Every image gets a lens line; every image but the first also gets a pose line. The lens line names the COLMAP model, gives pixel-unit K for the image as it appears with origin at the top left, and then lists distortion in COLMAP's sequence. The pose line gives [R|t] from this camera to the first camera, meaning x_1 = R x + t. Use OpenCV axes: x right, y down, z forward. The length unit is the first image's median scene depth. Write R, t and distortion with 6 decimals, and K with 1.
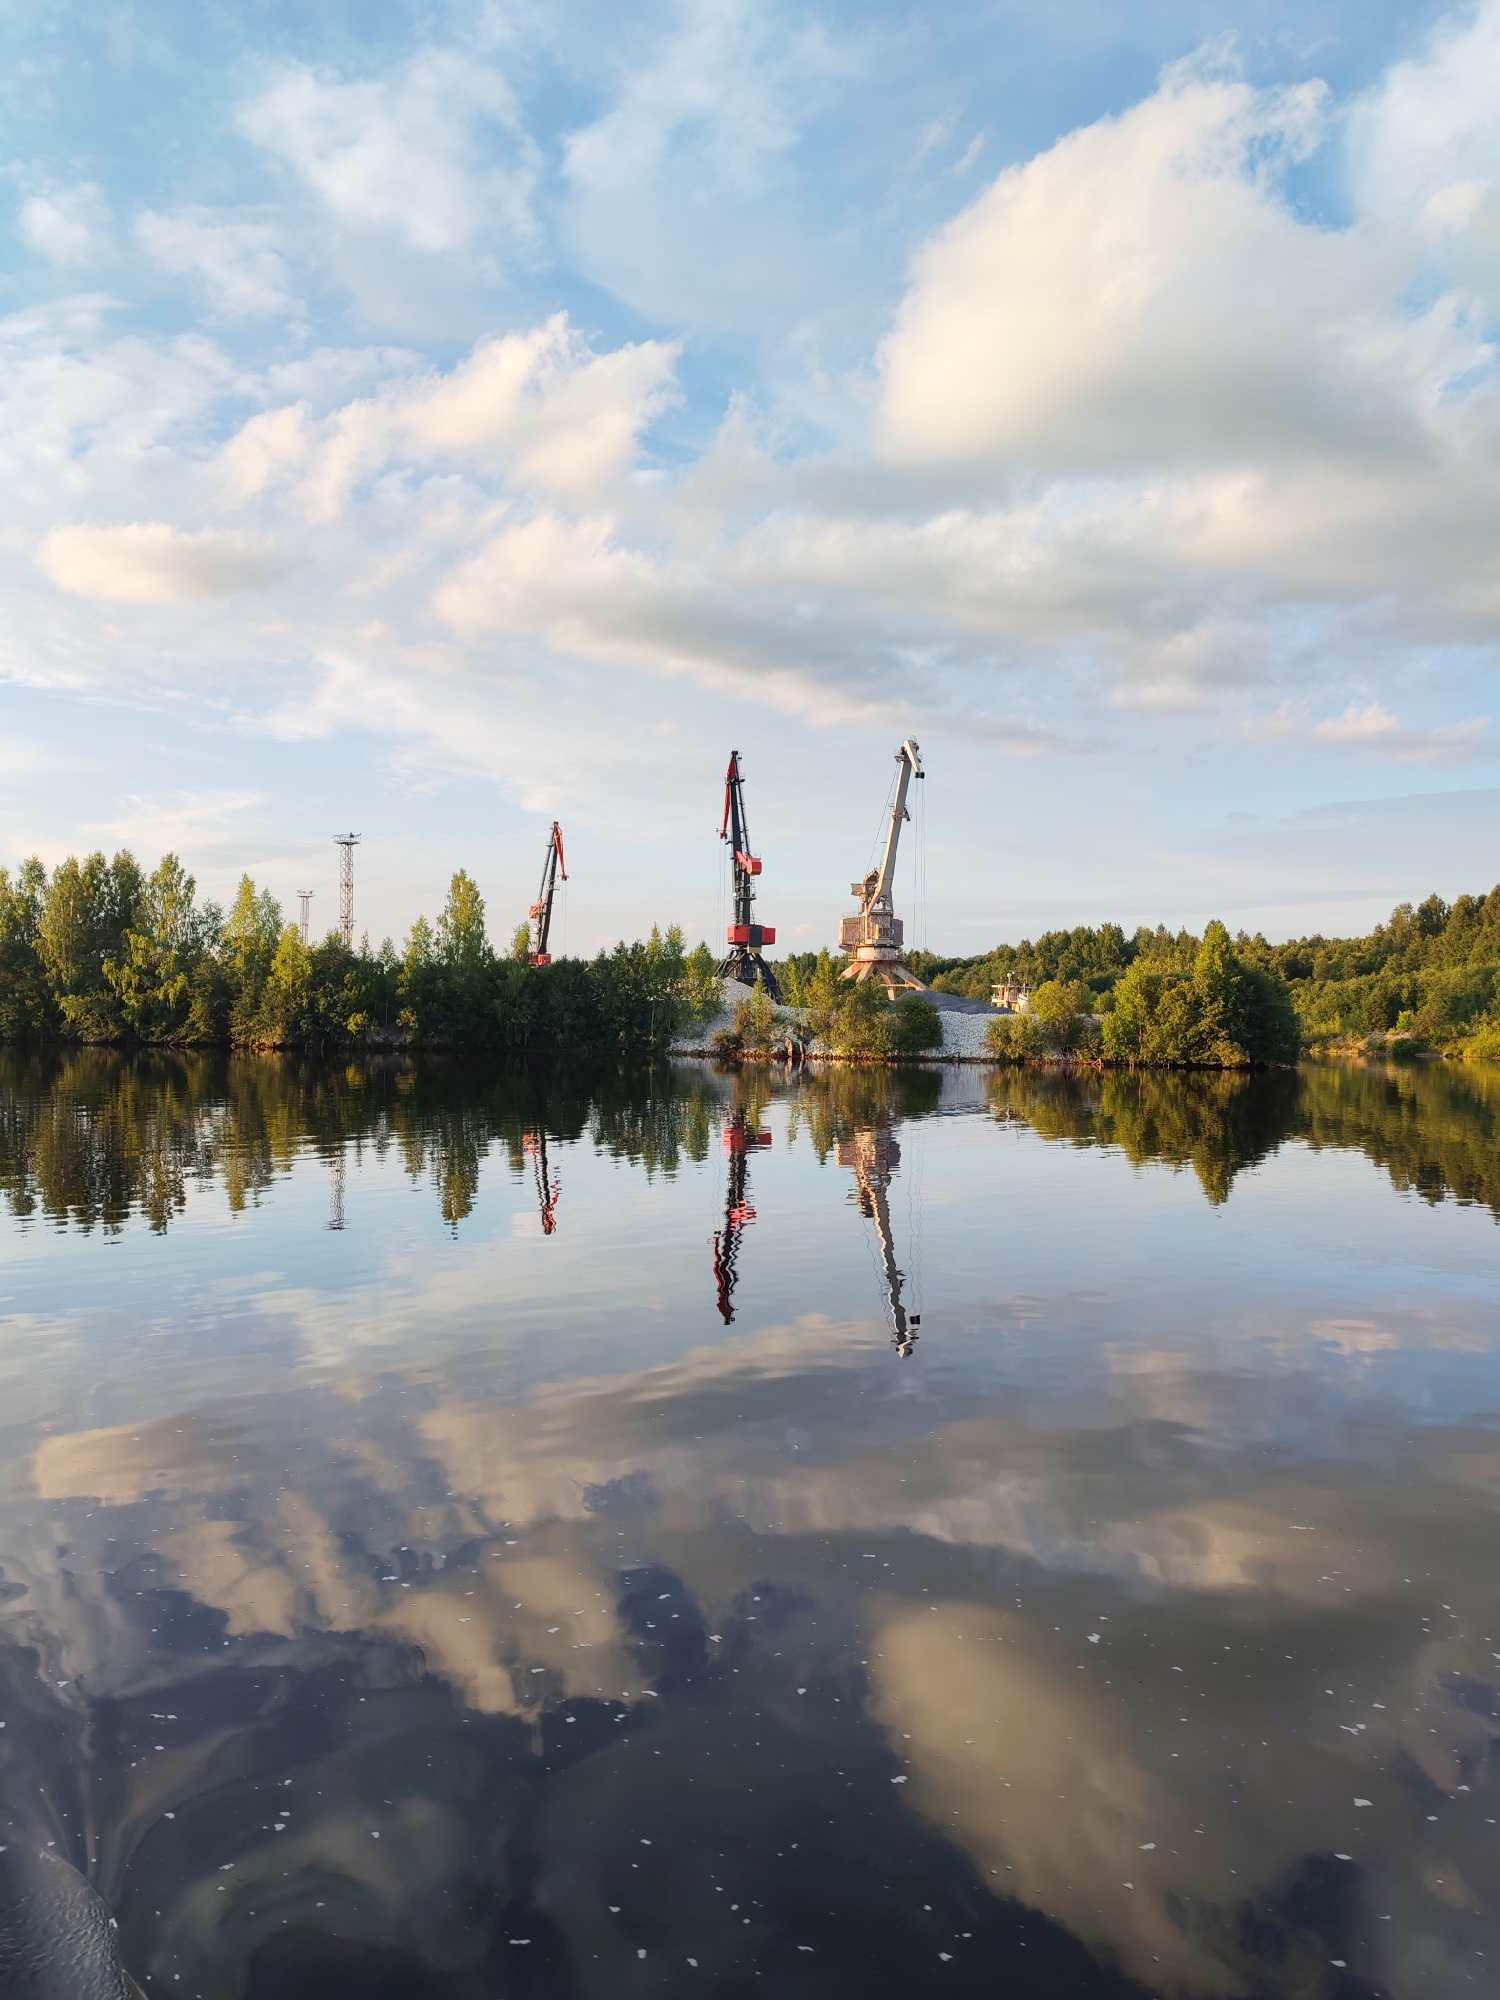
lens RADIAL K [[1578.0, 0, 745.2], [0, 1578.0, 990.7], [0, 0, 1]] dist [0.094200, 0.000716]
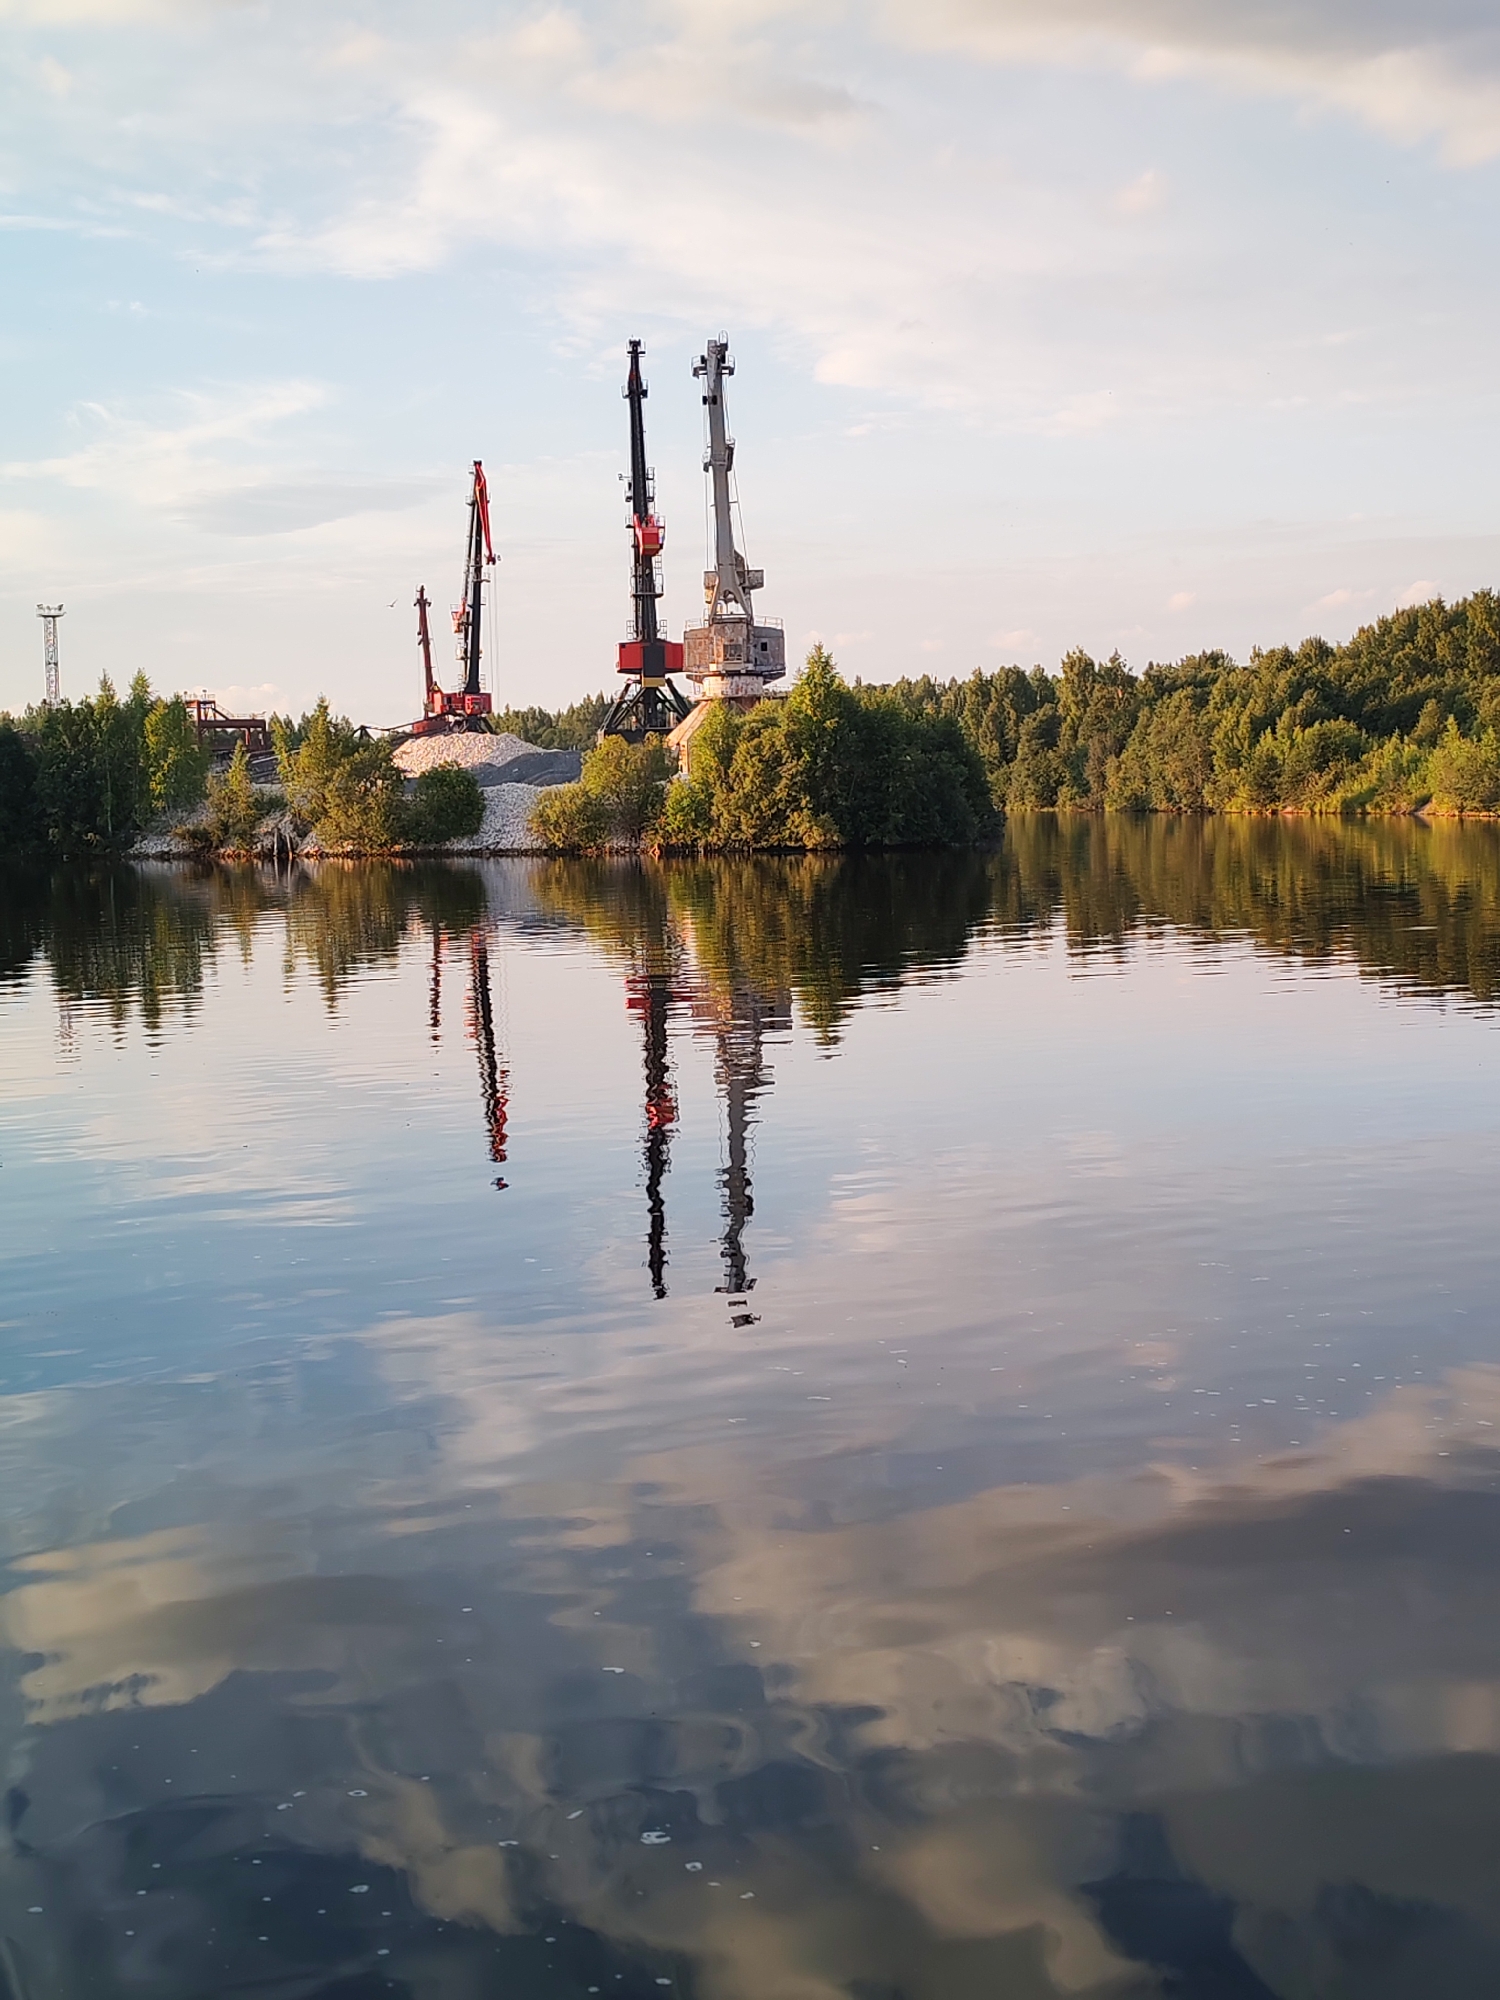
lens RADIAL K [[3116.3, 0, 753.7], [0, 3116.3, 1009.5], [0, 0, 1]] dist [0.154070, 0.000000]
pose [[0.984952, -0.026597, -0.170770, 0.472077], [0.041298, 0.995683, 0.083121, 0.002535], [0.167822, -0.088923, 0.981799, -0.341439]]
